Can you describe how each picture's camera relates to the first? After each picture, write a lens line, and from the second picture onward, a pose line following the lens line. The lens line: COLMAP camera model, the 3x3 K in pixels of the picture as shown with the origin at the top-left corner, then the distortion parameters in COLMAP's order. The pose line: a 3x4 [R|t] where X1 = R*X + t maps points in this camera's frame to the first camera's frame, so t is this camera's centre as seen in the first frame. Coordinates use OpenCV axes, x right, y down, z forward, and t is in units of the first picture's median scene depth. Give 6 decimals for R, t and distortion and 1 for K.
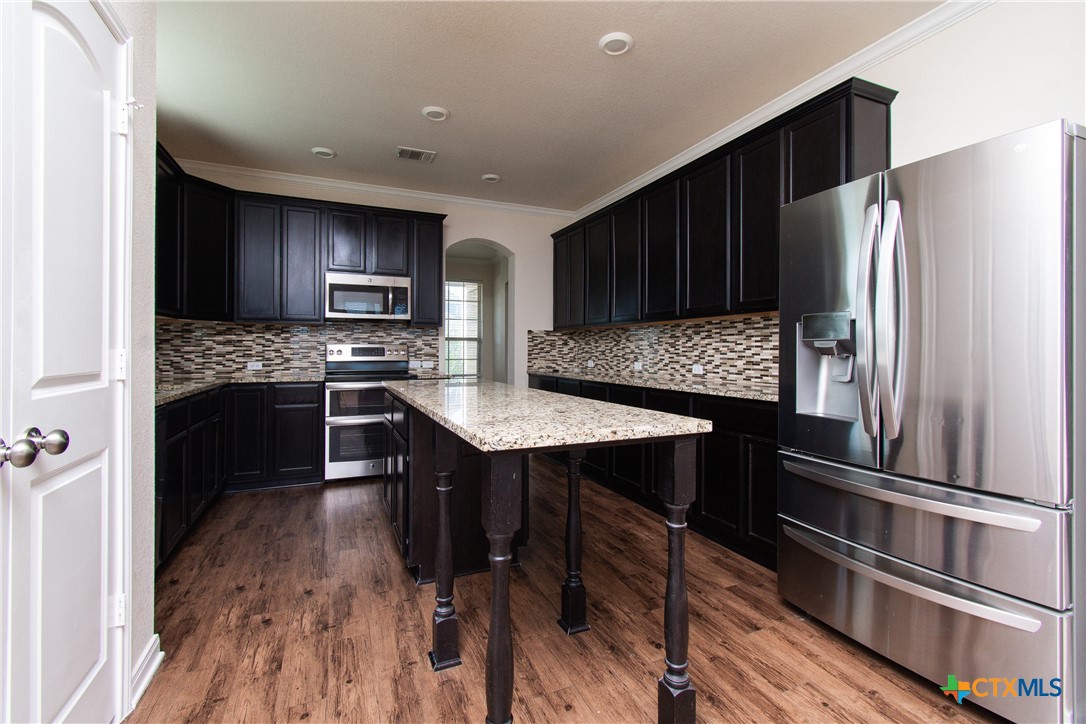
lens RADIAL K [[482.0, 0, 533.5], [0, 482.0, 352.6], [0, 0, 1]] dist [0.002746, 0.000228]
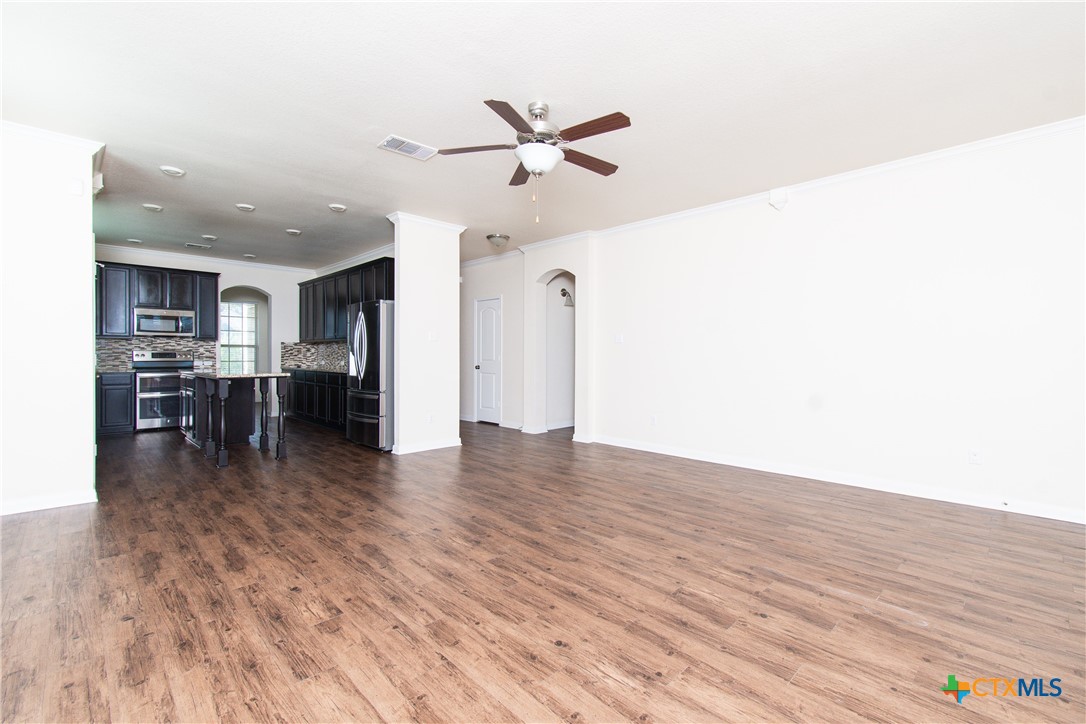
lens RADIAL K [[482.0, 0, 546.7], [0, 482.0, 363.8], [0, 0, 1]] dist [0.002746, 0.000228]
pose [[0.926964, -0.006164, 0.375100, 0.241874], [0.000946, 0.999900, 0.014095, 0.005290], [-0.375149, -0.012710, 0.926877, -0.987779]]
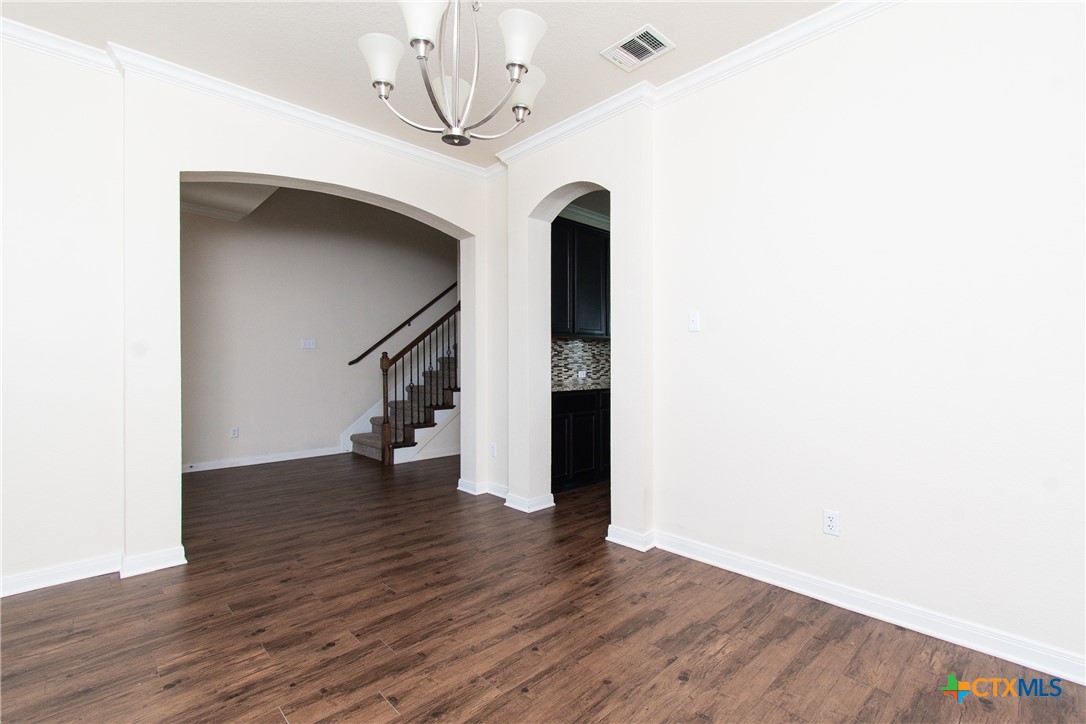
lens RADIAL K [[482.0, 0, 540.5], [0, 482.0, 360.5], [0, 0, 1]] dist [0.002746, 0.000228]
pose [[-0.353705, 0.003820, 0.935349, -0.797321], [0.009471, 0.999955, -0.000502, -0.004771], [-0.935309, 0.008681, -0.353725, 1.479008]]
